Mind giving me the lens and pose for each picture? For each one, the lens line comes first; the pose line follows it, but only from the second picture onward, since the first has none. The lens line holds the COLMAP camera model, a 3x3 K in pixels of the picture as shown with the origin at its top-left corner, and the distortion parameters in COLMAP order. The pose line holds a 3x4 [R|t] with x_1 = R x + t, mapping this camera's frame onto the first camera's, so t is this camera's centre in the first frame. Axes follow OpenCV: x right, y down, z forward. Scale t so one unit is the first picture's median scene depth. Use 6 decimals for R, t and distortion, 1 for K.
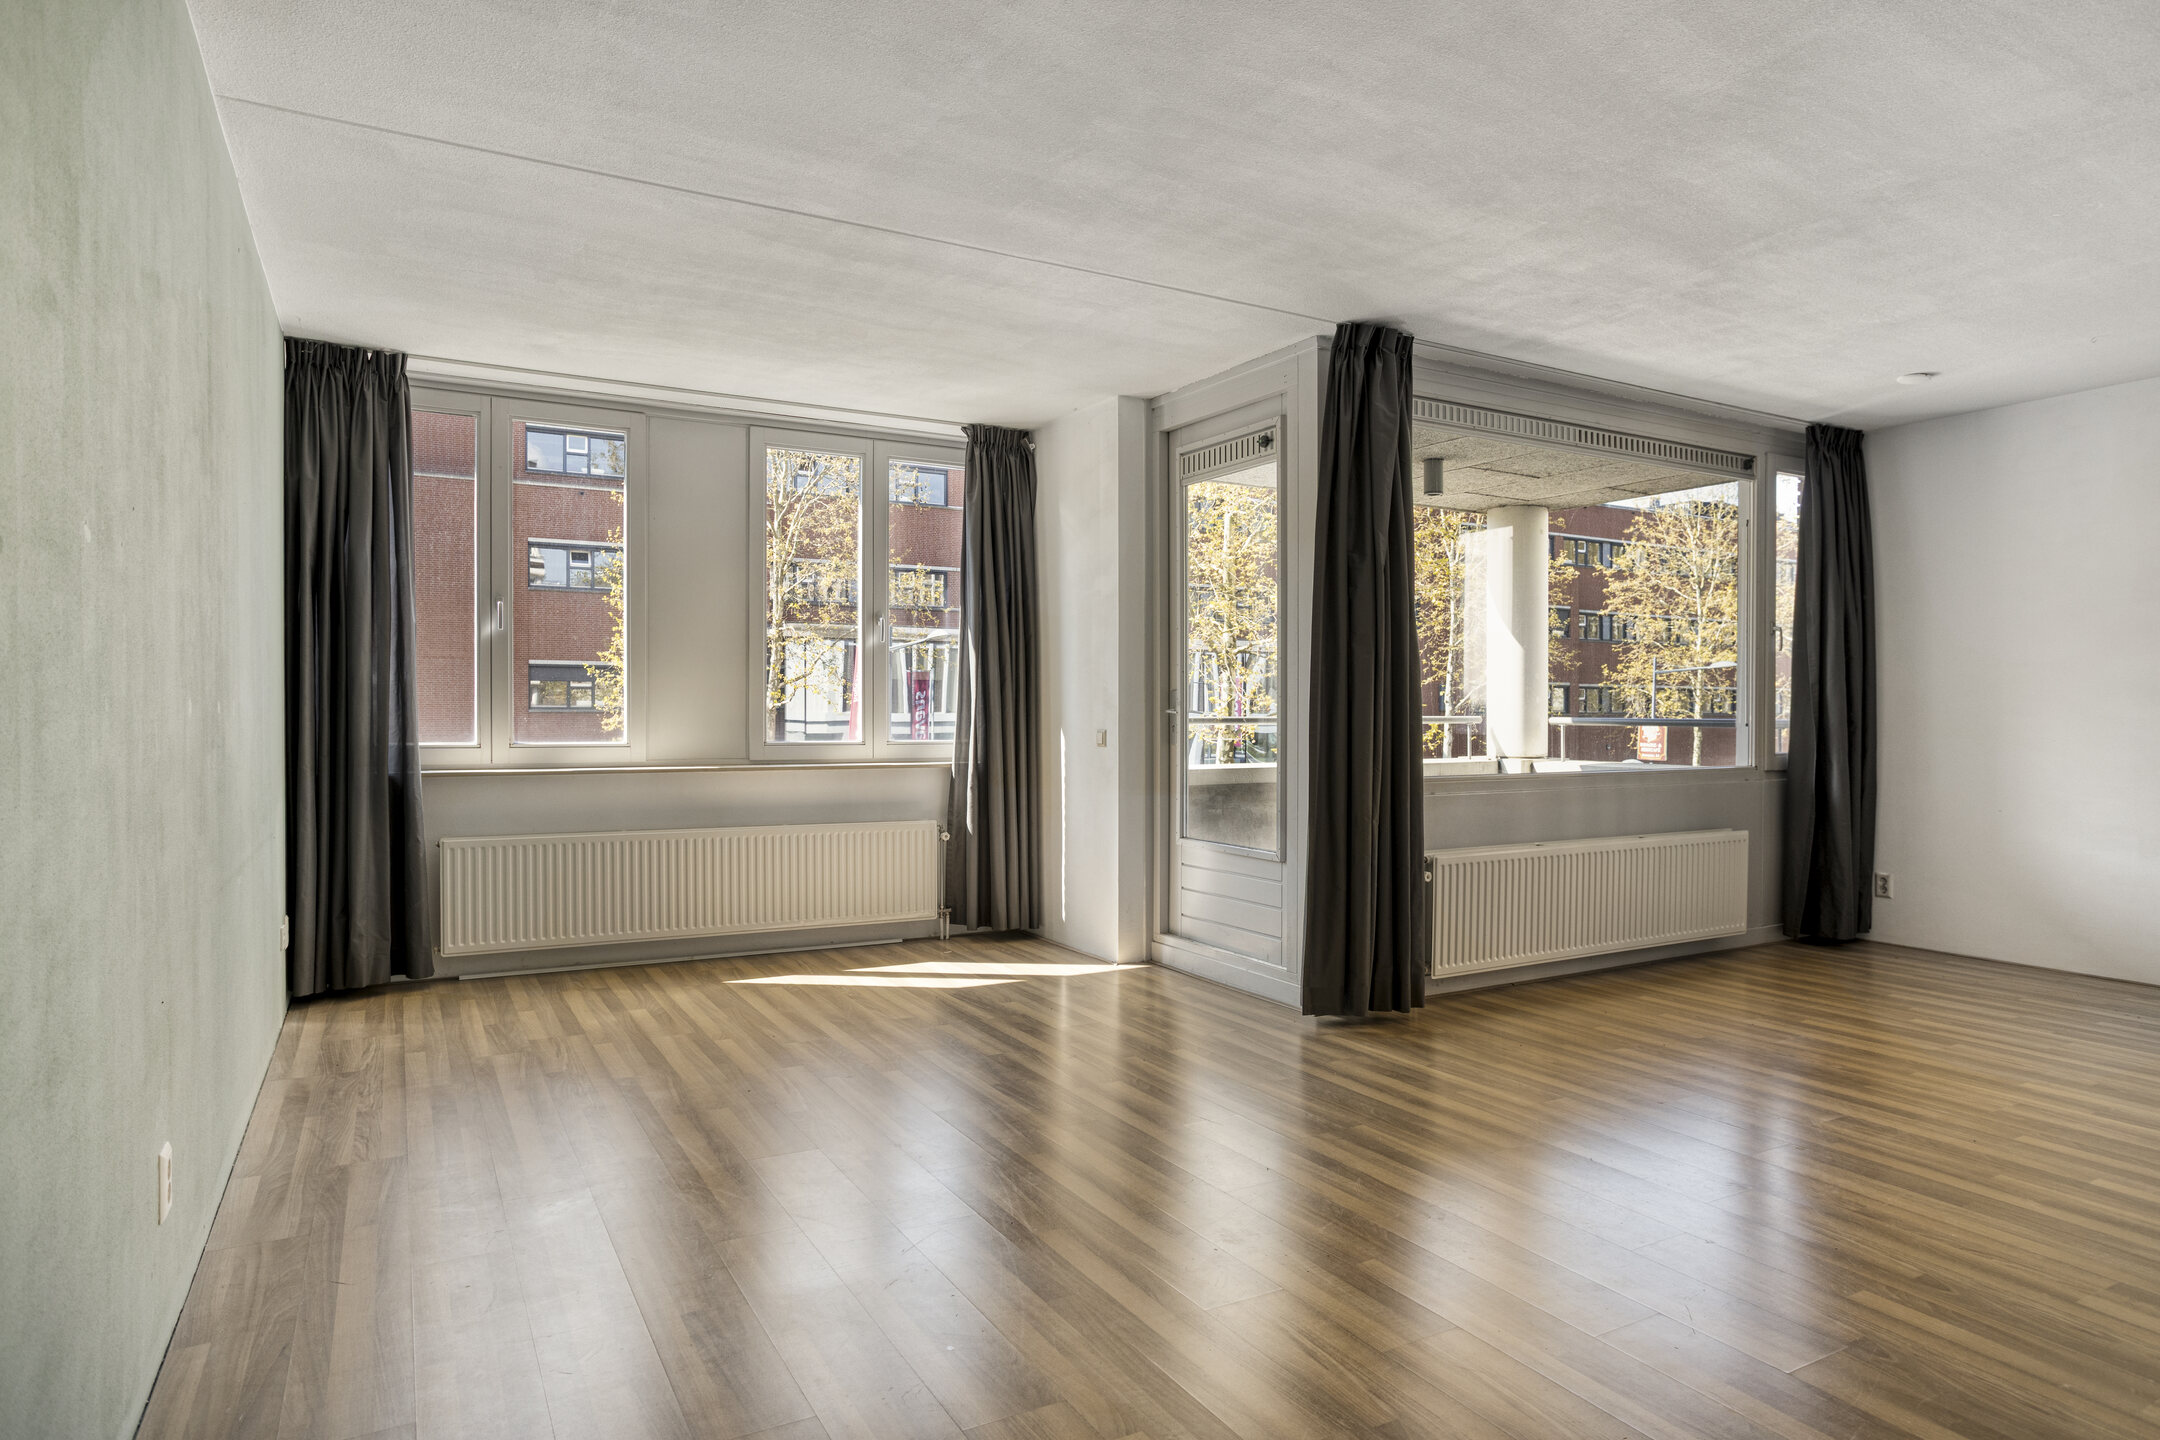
lens RADIAL K [[1258.0, 0, 1103.1], [0, 1258.0, 723.6], [0, 0, 1]] dist [-0.036081, 0.038815]
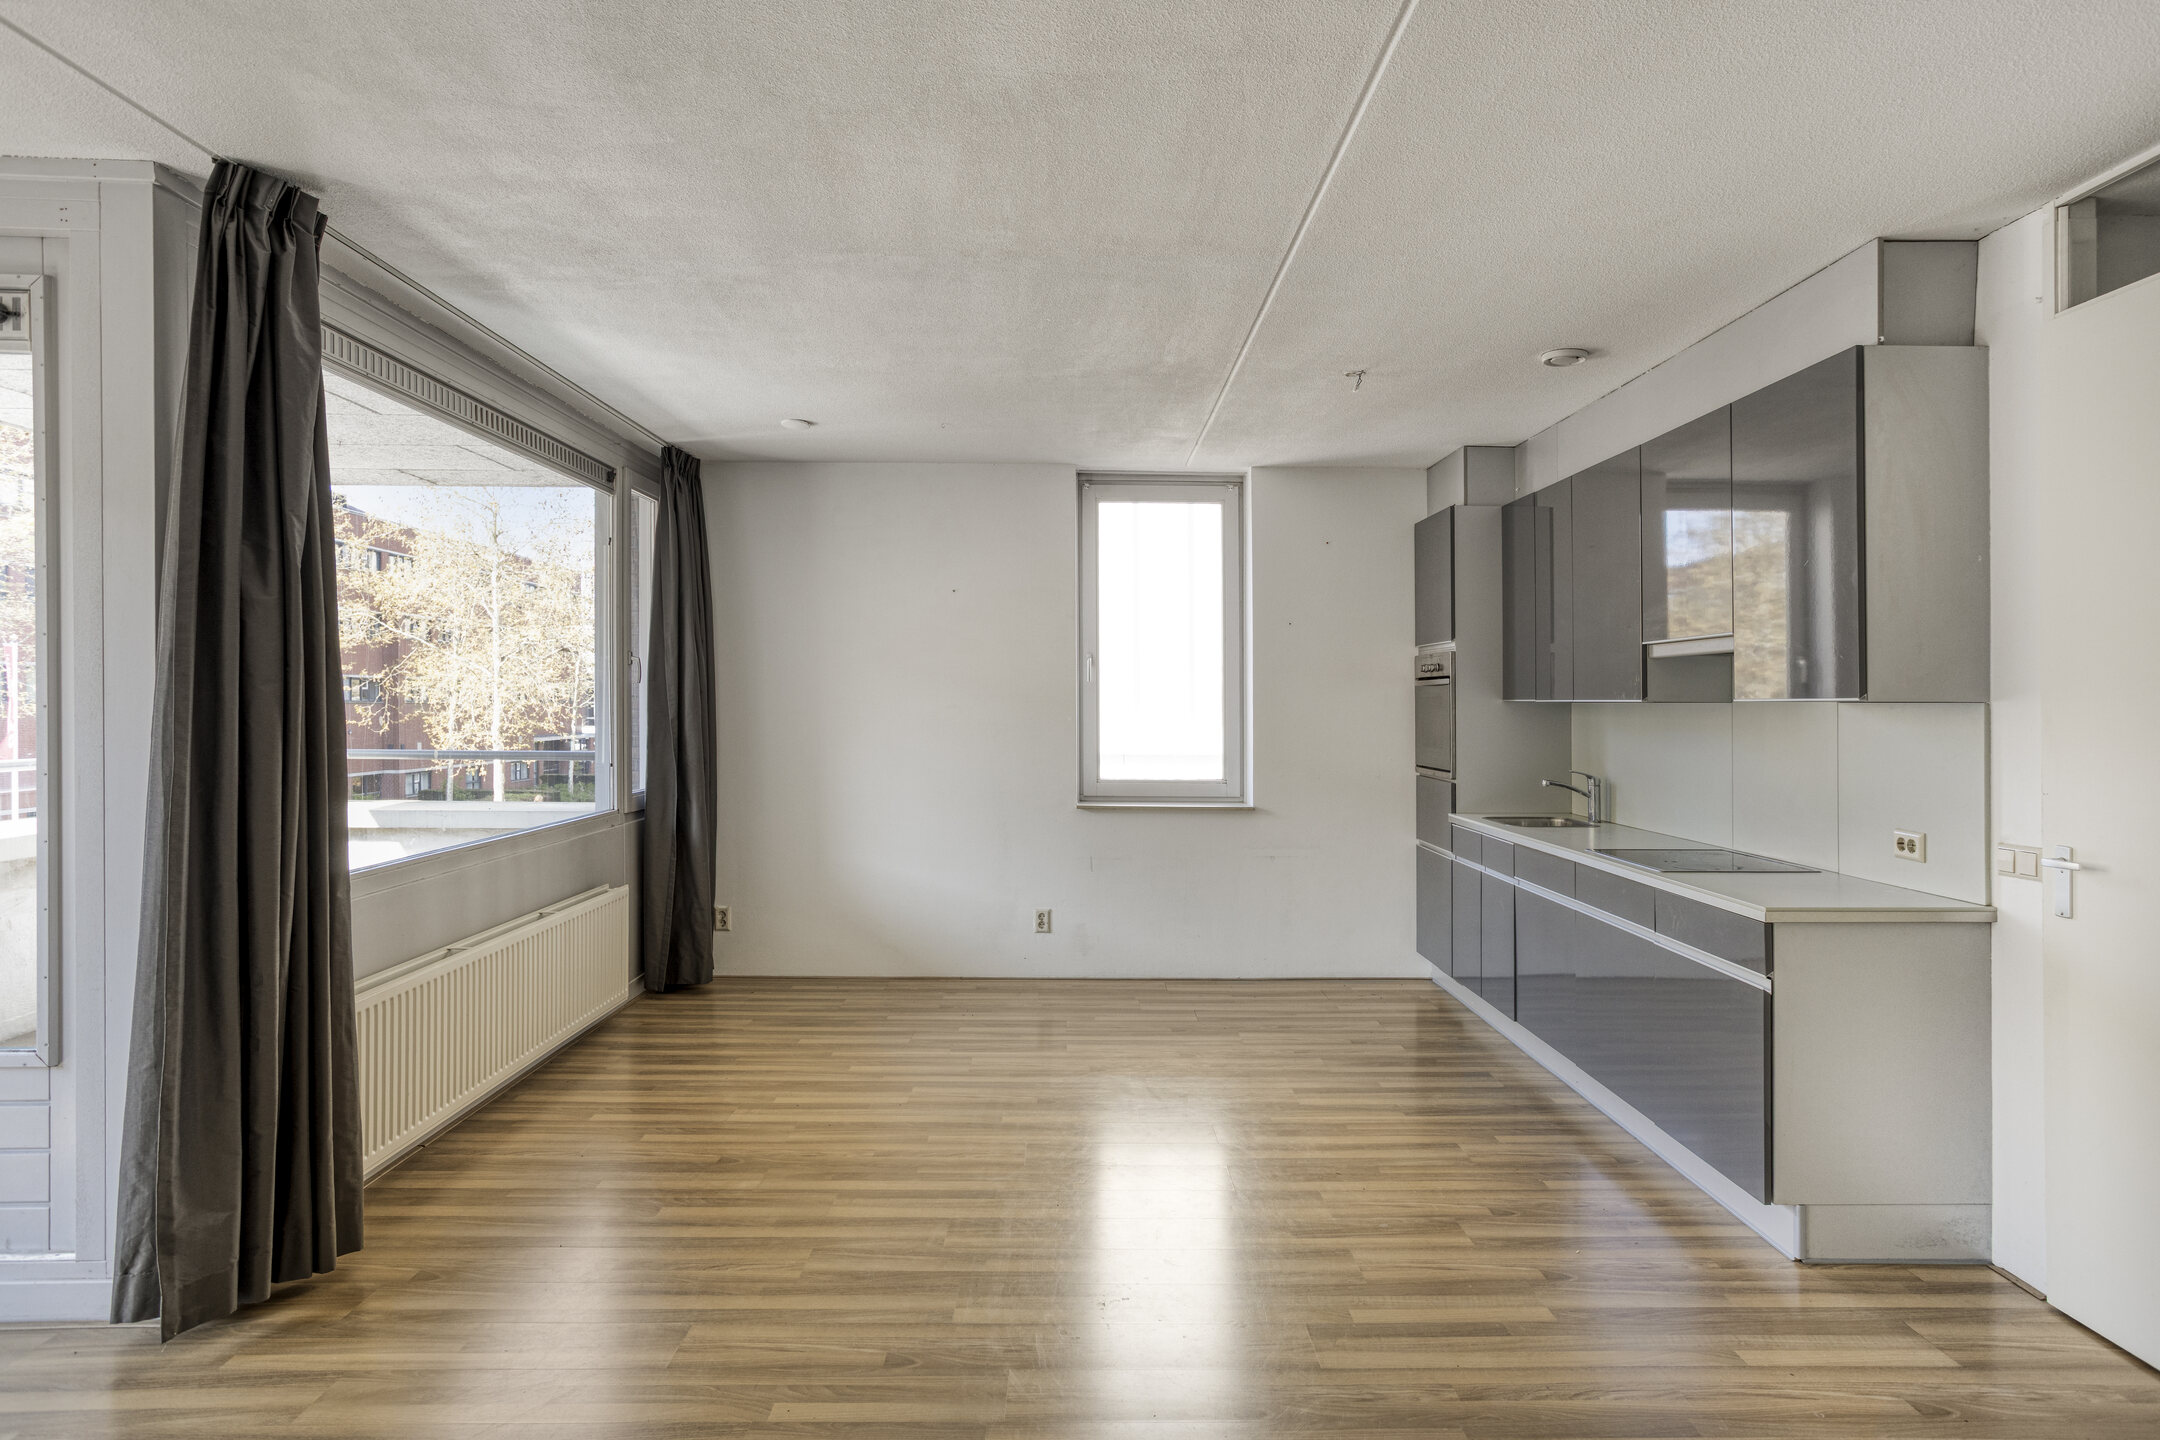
lens RADIAL K [[1233.2, 0, 1094.3], [0, 1233.2, 706.8], [0, 0, 1]] dist [-0.035121, 0.032758]
pose [[0.481093, -0.005854, 0.876650, -0.111651], [0.003842, 0.999982, 0.004569, -0.052379], [-0.876661, 0.001170, 0.481106, 0.317099]]
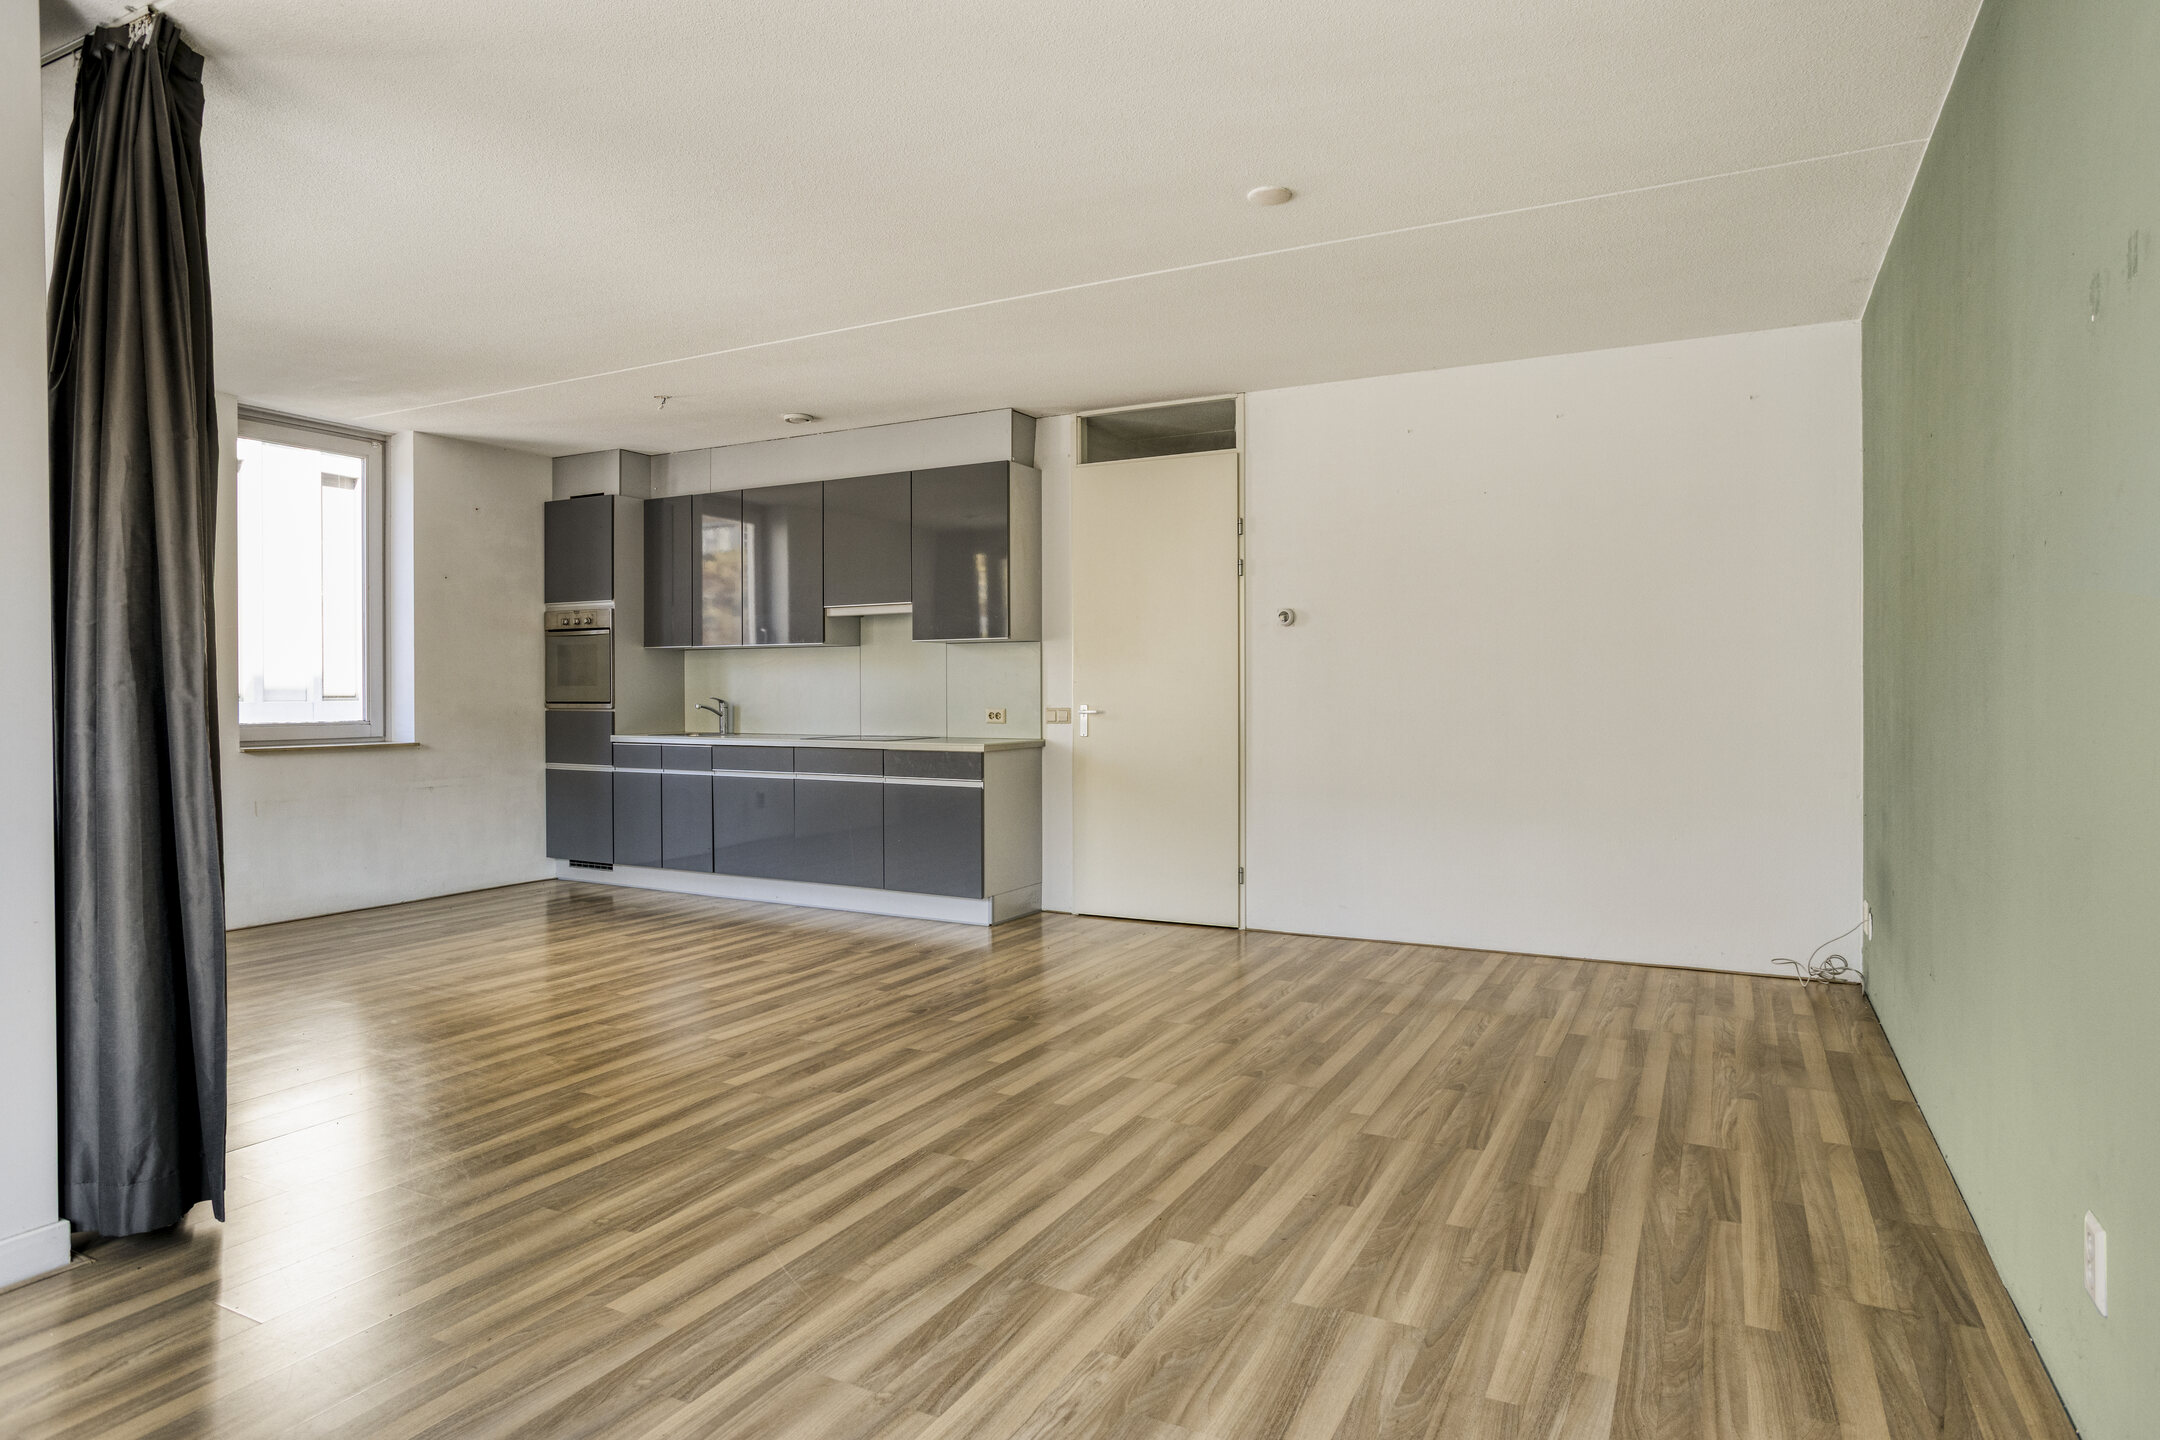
lens RADIAL K [[1263.4, 0, 1034.4], [0, 1263.4, 705.8], [0, 0, 1]] dist [0.003042, 0.035492]
pose [[-0.507851, -0.014393, 0.861325, -0.471443], [0.006089, 0.999775, 0.020296, -0.012657], [-0.861423, 0.015552, -0.507649, 0.859678]]
